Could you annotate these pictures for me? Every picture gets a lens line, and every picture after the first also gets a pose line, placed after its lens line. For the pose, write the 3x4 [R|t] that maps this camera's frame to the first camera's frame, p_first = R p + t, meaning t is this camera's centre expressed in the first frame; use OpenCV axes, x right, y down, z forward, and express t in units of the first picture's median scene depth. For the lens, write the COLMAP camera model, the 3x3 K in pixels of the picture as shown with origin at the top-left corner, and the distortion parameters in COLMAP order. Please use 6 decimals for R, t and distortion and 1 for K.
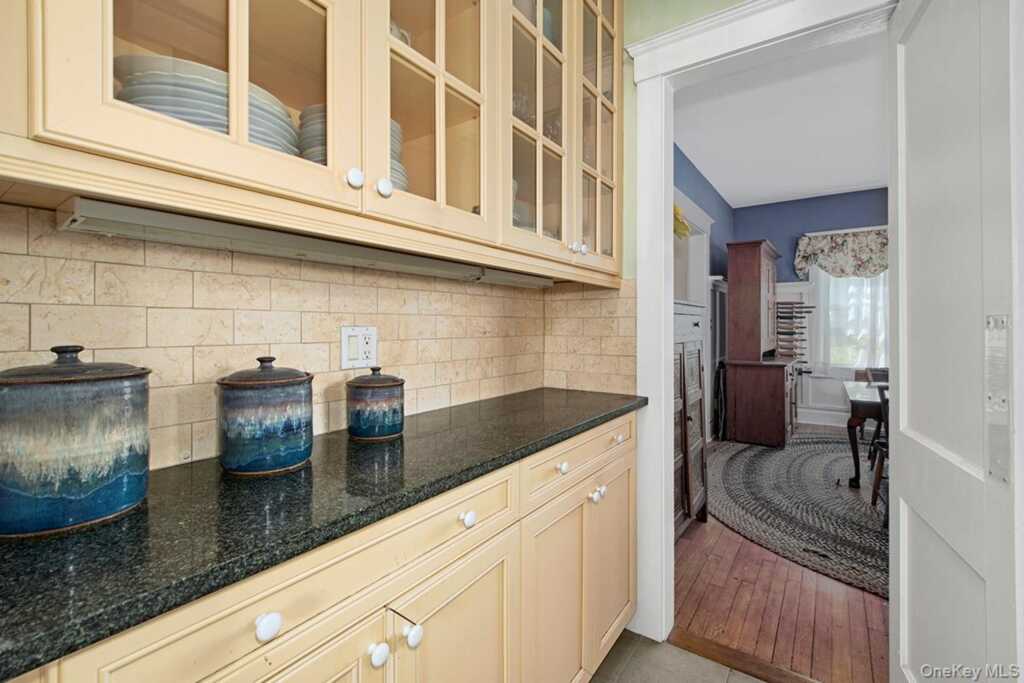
lens RADIAL K [[445.2, 0, 520.4], [0, 445.2, 330.6], [0, 0, 1]] dist [0.001599, -0.002817]
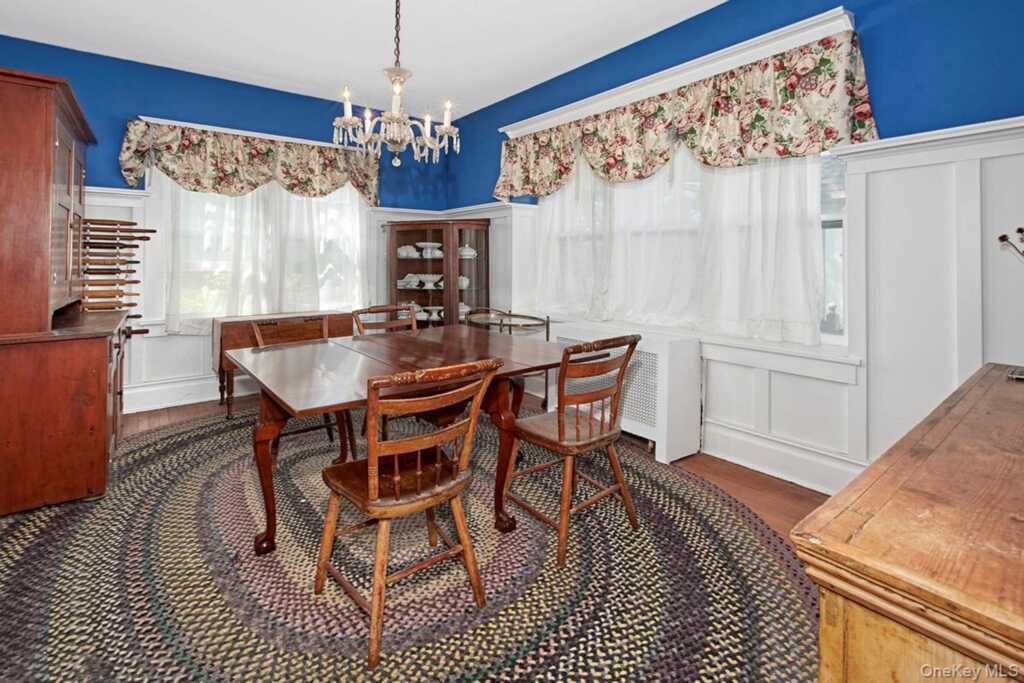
lens RADIAL K [[445.2, 0, 511.9], [0, 445.2, 259.2], [0, 0, 1]] dist [0.001599, -0.002817]
pose [[0.262945, 0.013921, 0.964710, 0.166716], [-0.000829, 0.999899, -0.014203, -0.002626], [-0.964811, 0.002935, 0.262930, 0.318436]]
